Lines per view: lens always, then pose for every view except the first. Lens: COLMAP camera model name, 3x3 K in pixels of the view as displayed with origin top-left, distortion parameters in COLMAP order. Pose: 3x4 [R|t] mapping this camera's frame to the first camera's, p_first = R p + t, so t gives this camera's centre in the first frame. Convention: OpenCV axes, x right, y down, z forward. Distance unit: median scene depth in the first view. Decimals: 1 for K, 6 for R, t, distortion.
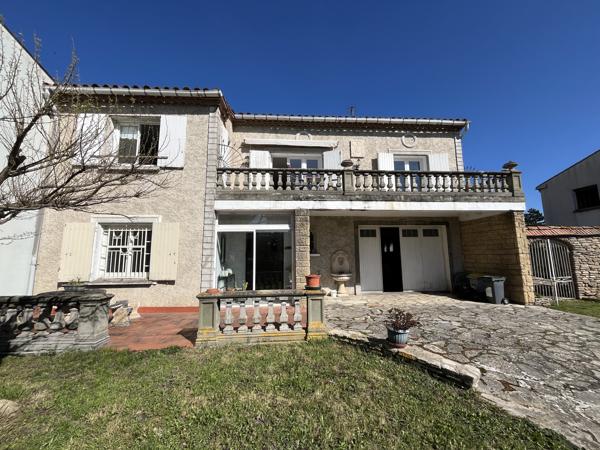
lens RADIAL K [[243.0, 0, 300.0], [0, 243.0, 225.0], [0, 0, 1]] dist [-0.001202, -0.000428]
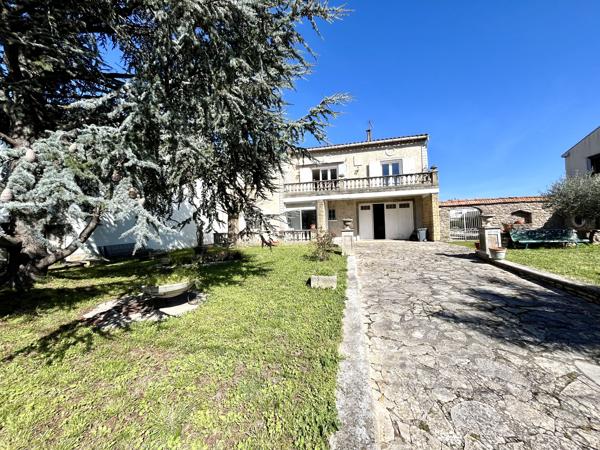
lens RADIAL K [[243.0, 0, 300.0], [0, 243.0, 225.0], [0, 0, 1]] dist [-0.001202, -0.000428]
pose [[0.949627, -0.025177, -0.312369, 0.380181], [0.059222, 0.993225, 0.099986, -0.048314], [0.307735, -0.113448, 0.944684, -0.871403]]
